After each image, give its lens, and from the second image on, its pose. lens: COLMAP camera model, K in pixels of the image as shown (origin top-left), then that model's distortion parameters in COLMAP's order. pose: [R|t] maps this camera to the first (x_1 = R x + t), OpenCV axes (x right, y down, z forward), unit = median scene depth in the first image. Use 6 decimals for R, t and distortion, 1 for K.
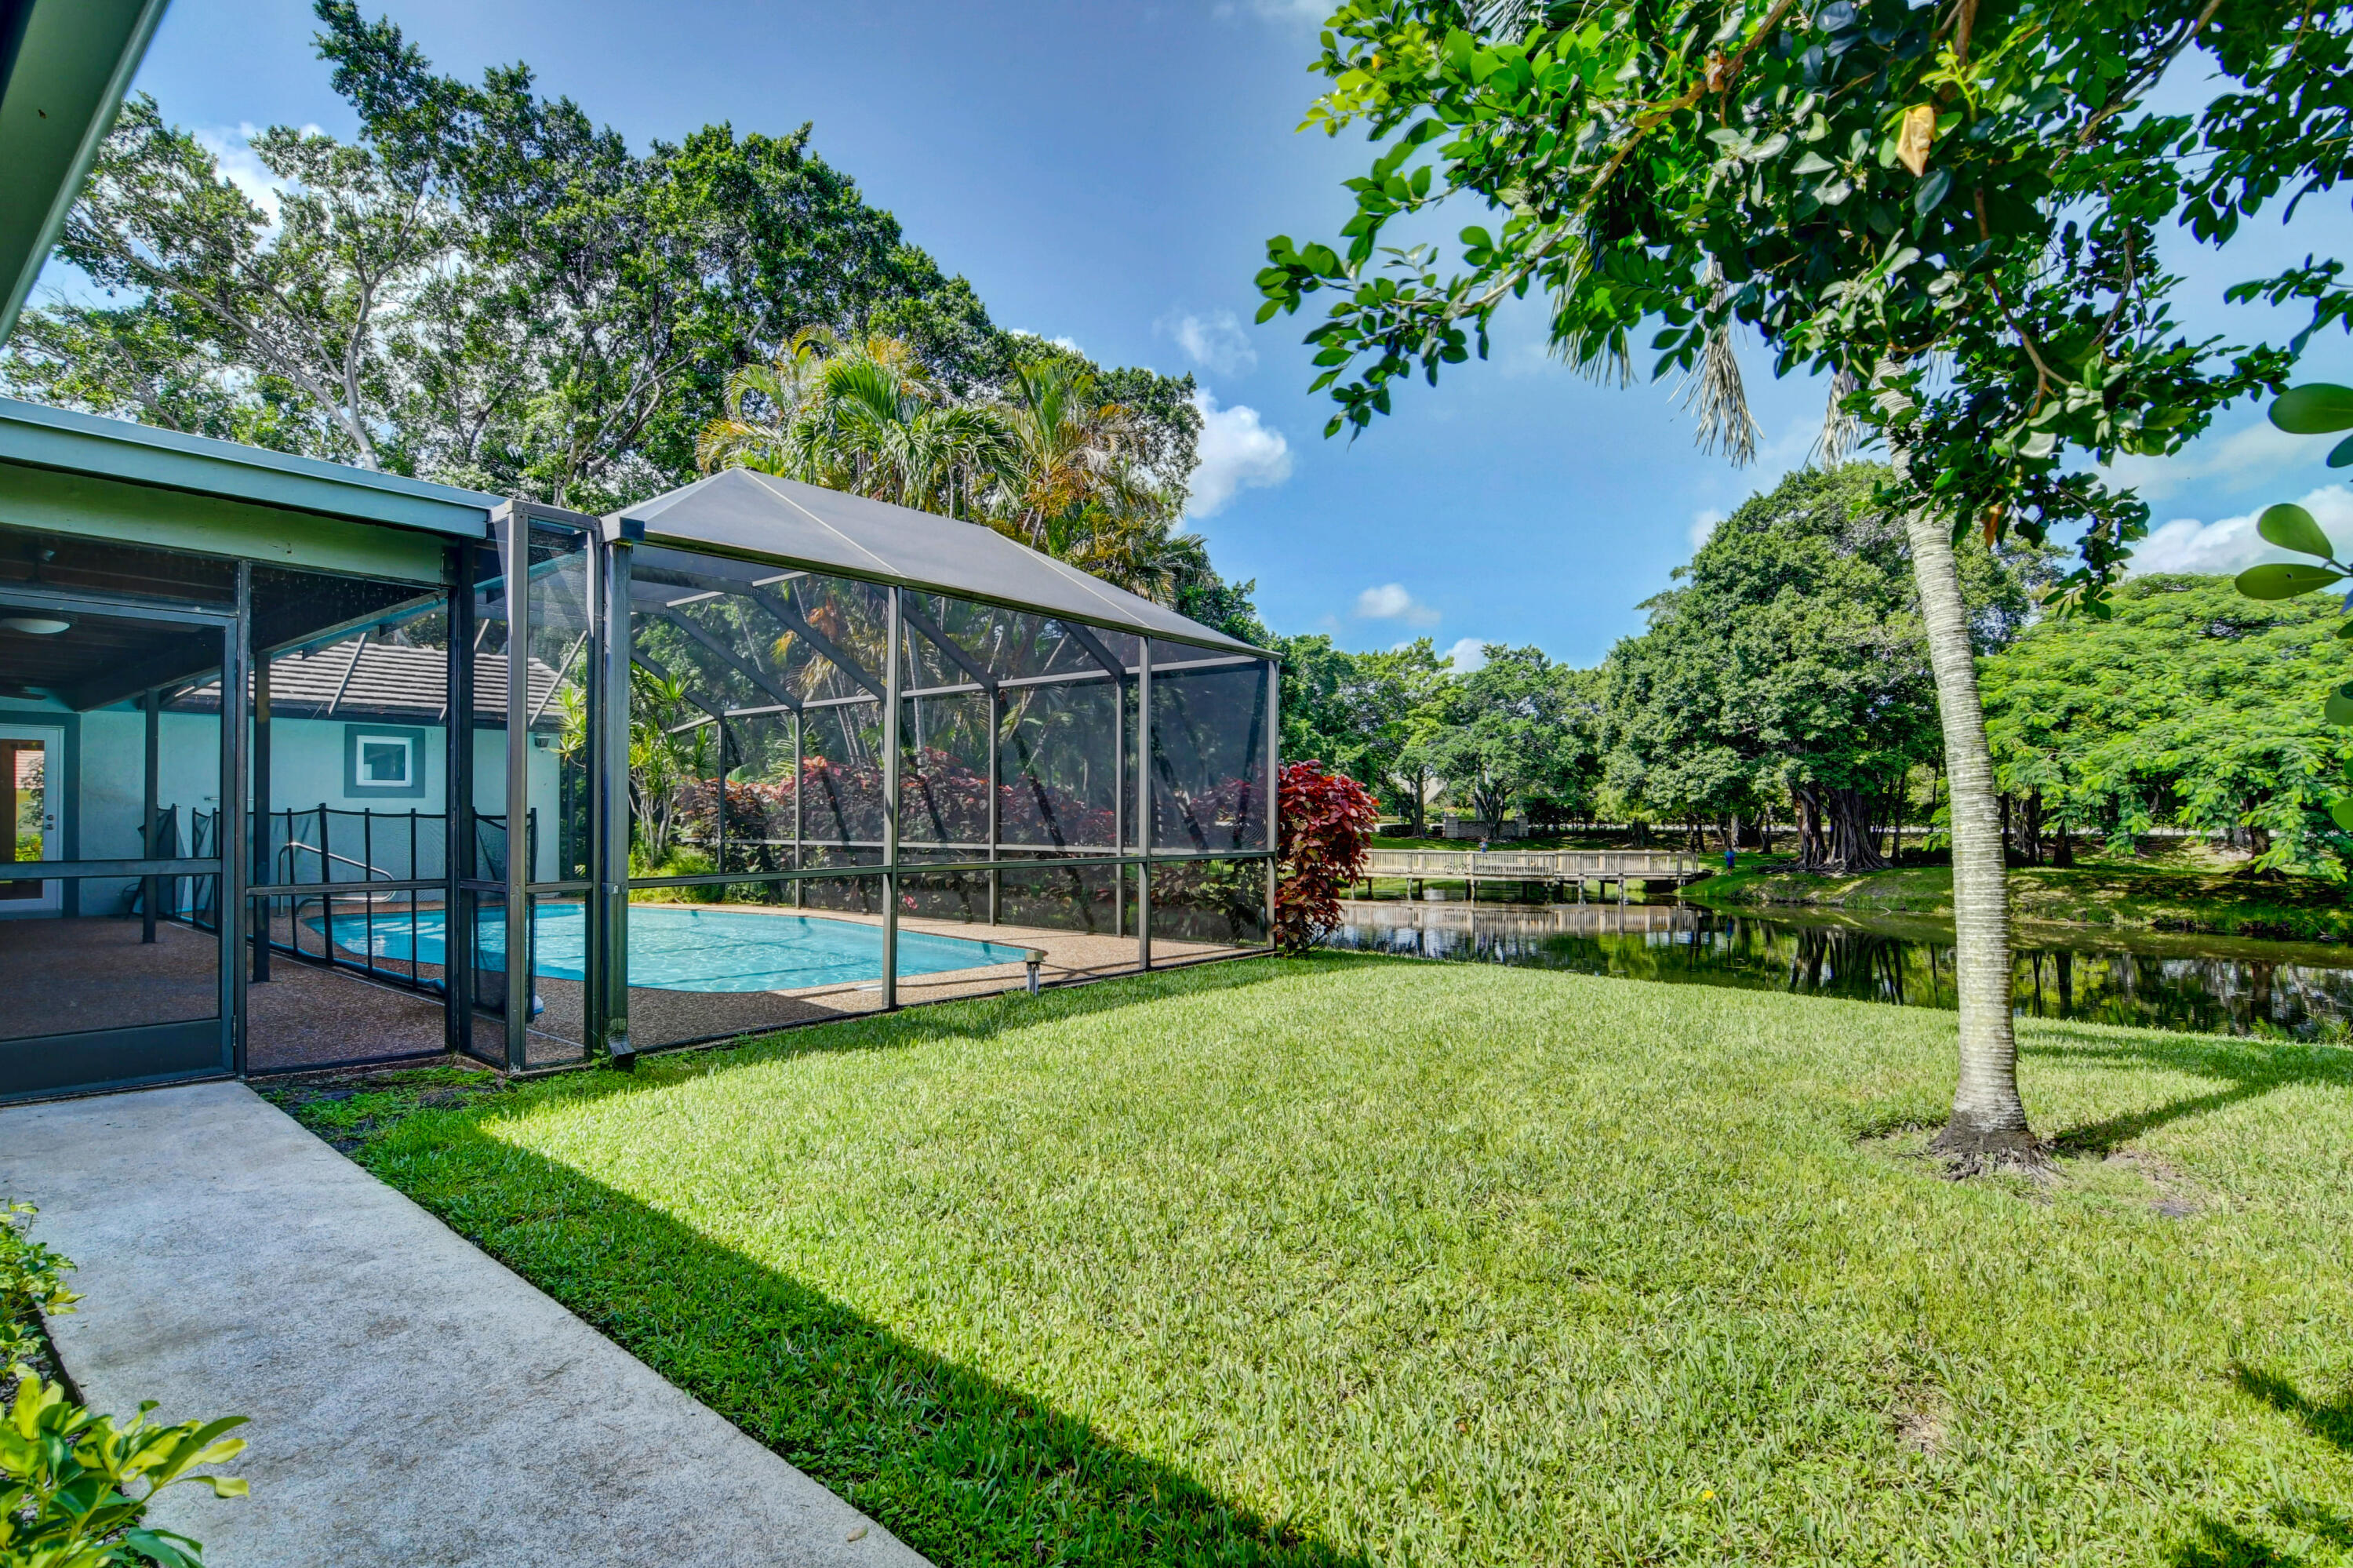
lens RADIAL K [[1156.4, 0, 1159.7], [0, 1156.4, 803.6], [0, 0, 1]] dist [-0.029622, 0.009267]
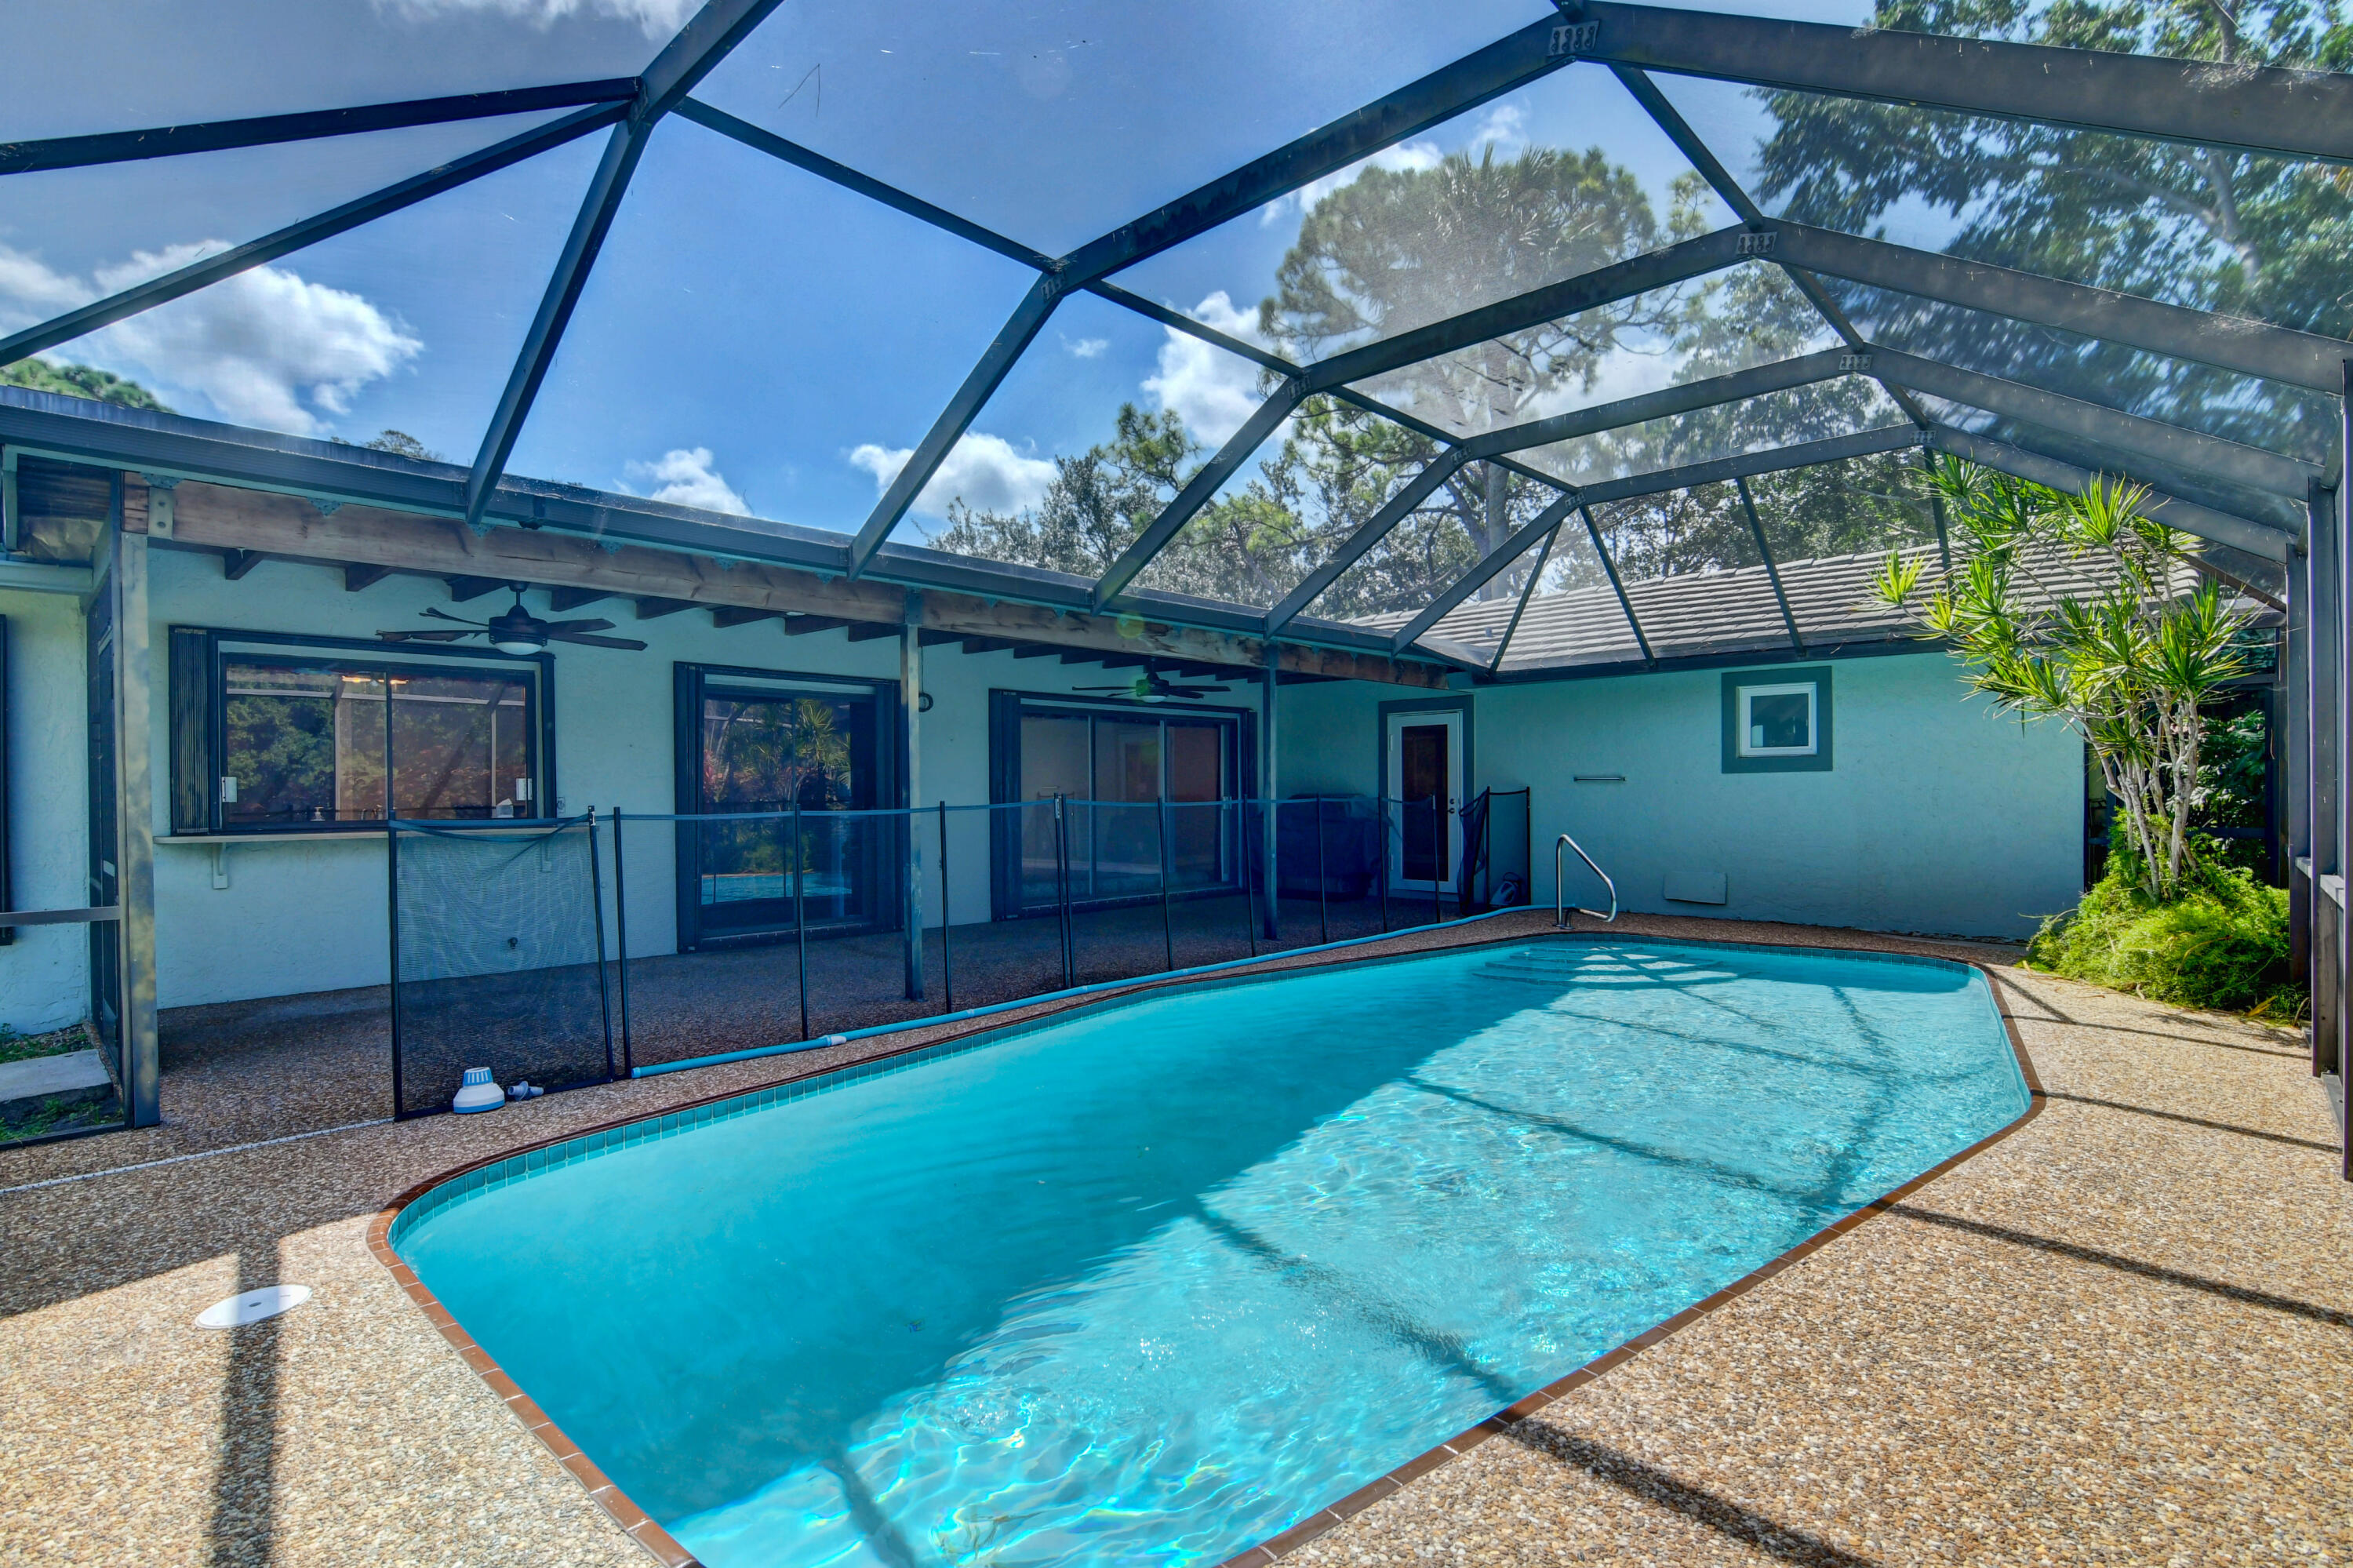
lens RADIAL K [[1156.4, 0, 1146.5], [0, 1156.4, 806.0], [0, 0, 1]] dist [-0.029622, 0.009267]
pose [[-0.080414, 0.008048, -0.996729, 0.015343], [0.020146, 0.999776, 0.006447, 0.001068], [0.996558, -0.019562, -0.080558, 0.224756]]
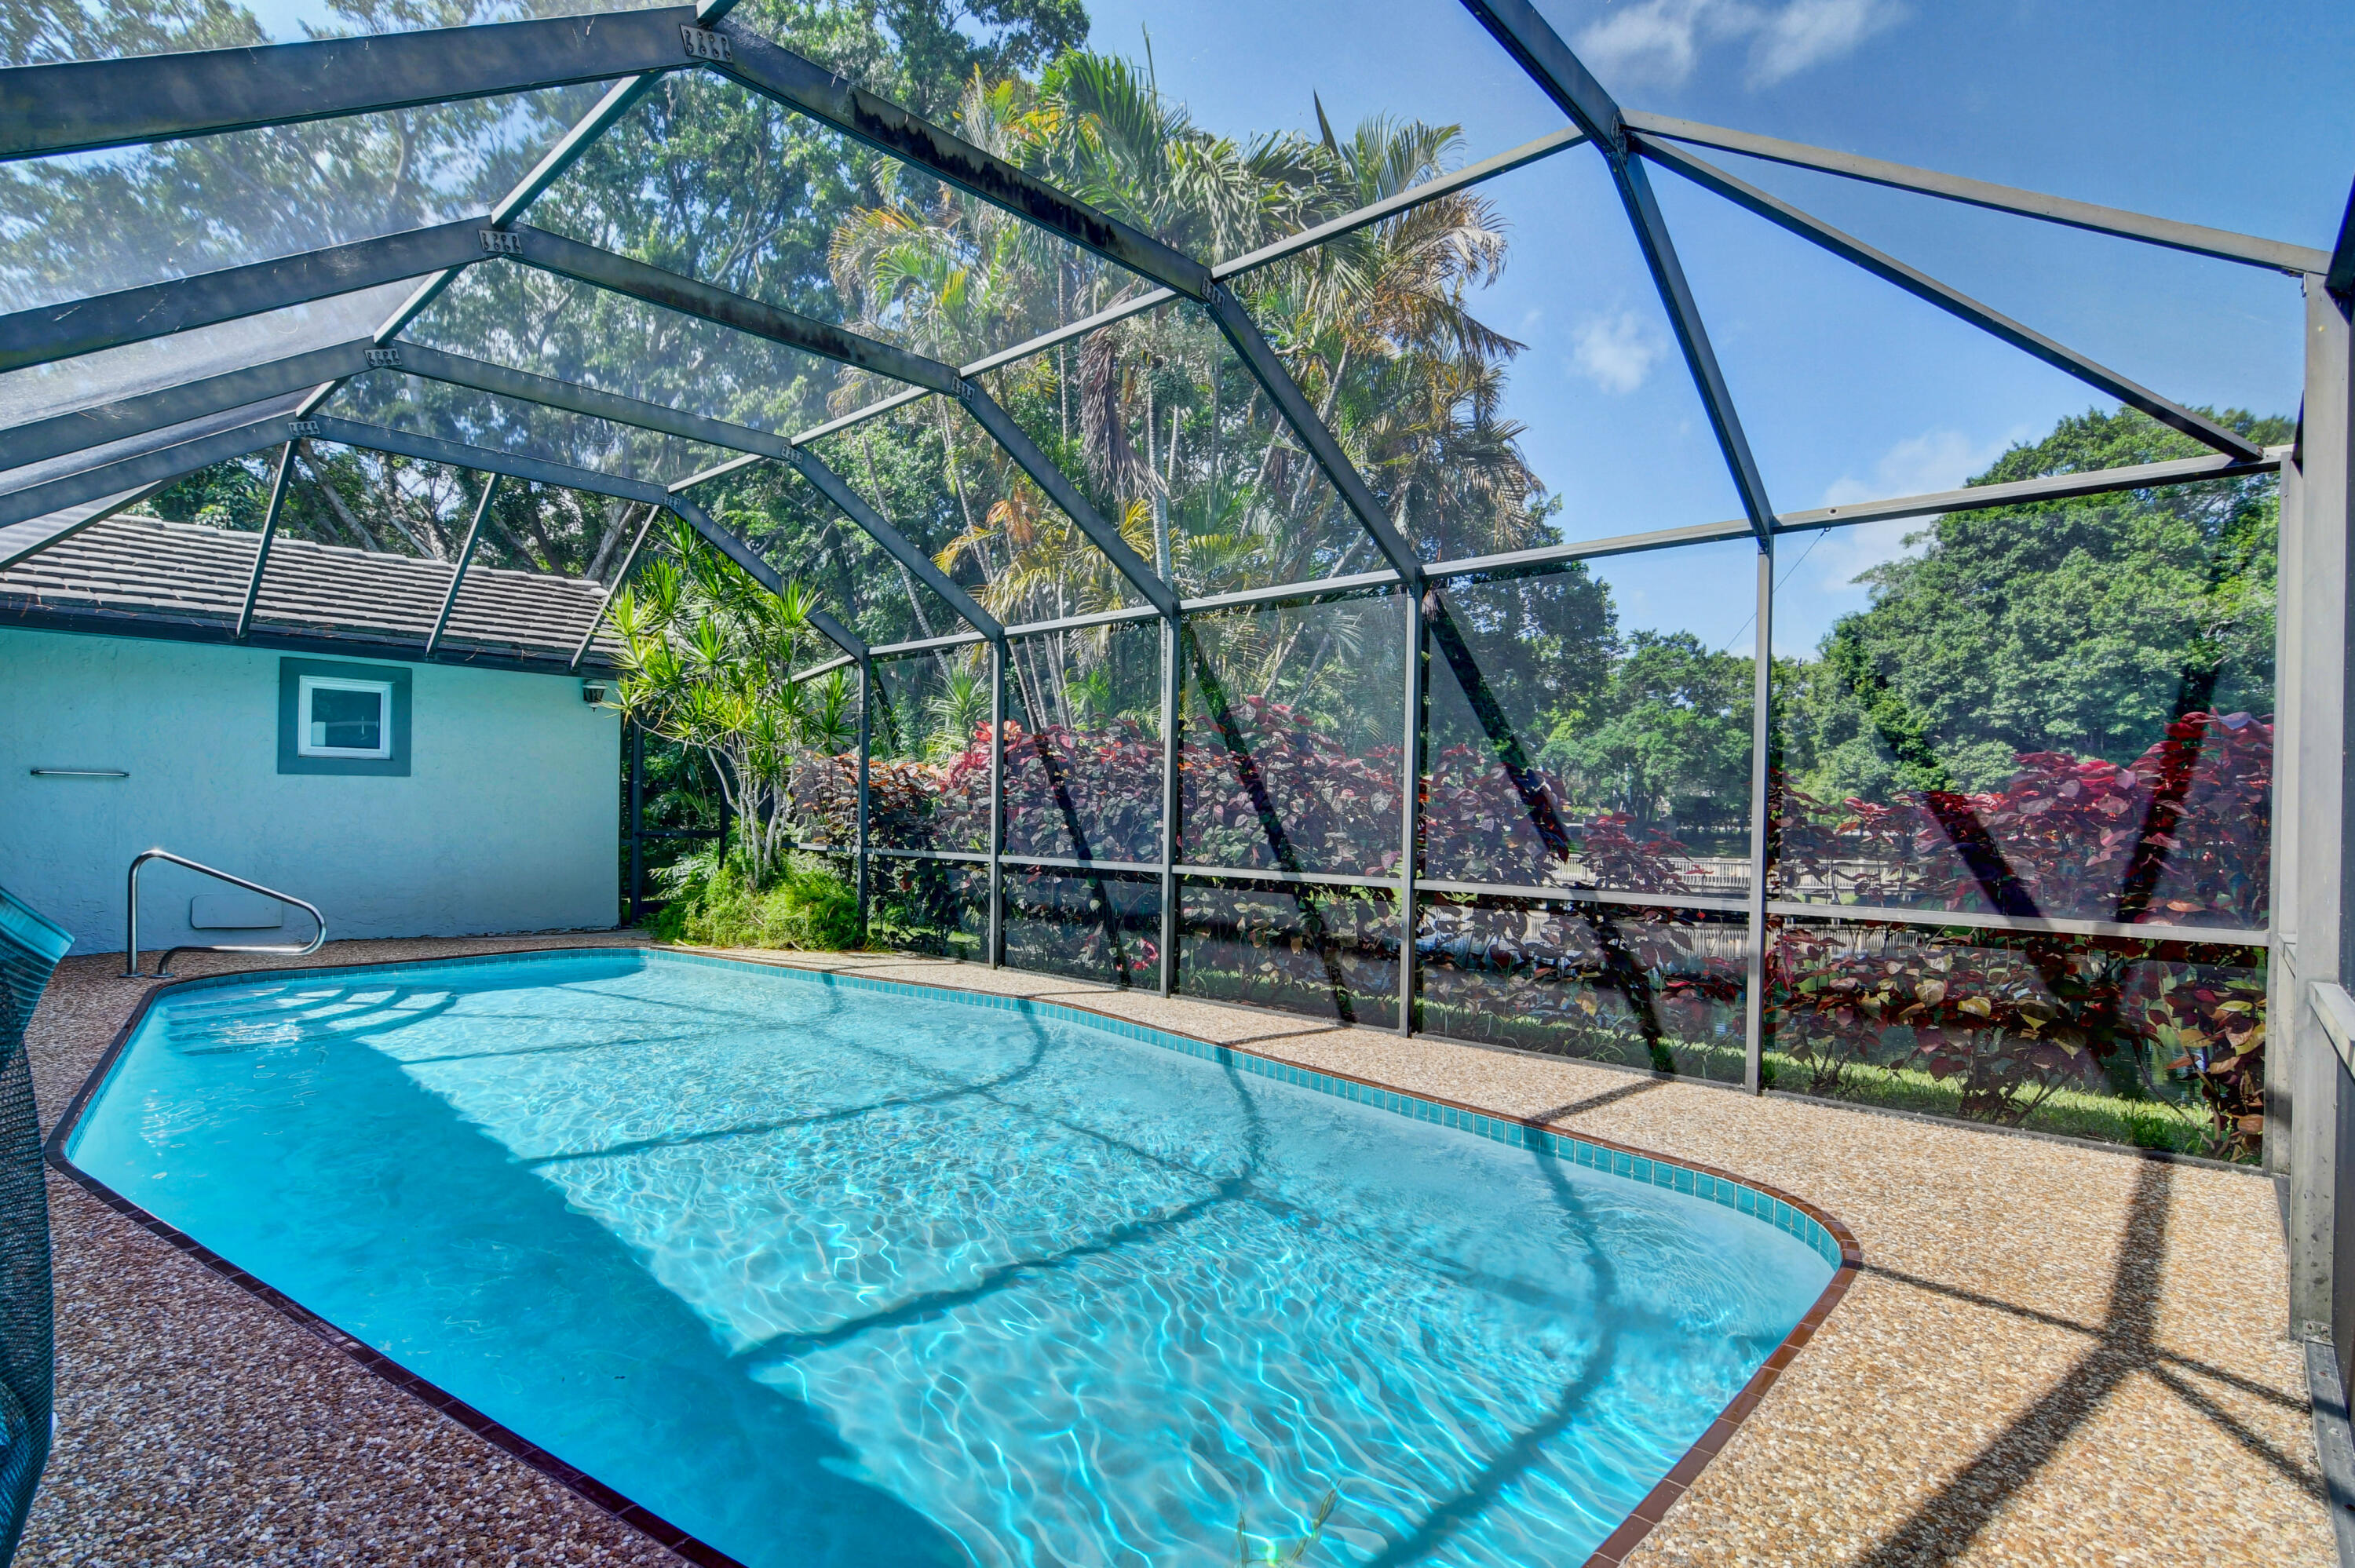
lens RADIAL K [[1157.2, 0, 1167.4], [0, 1157.2, 804.5], [0, 0, 1]] dist [-0.029622, 0.009267]
pose [[0.998034, 0.015673, -0.060686, -0.061761], [-0.015239, 0.999855, 0.007597, -0.000184], [0.060796, -0.006657, 0.998128, 0.132081]]
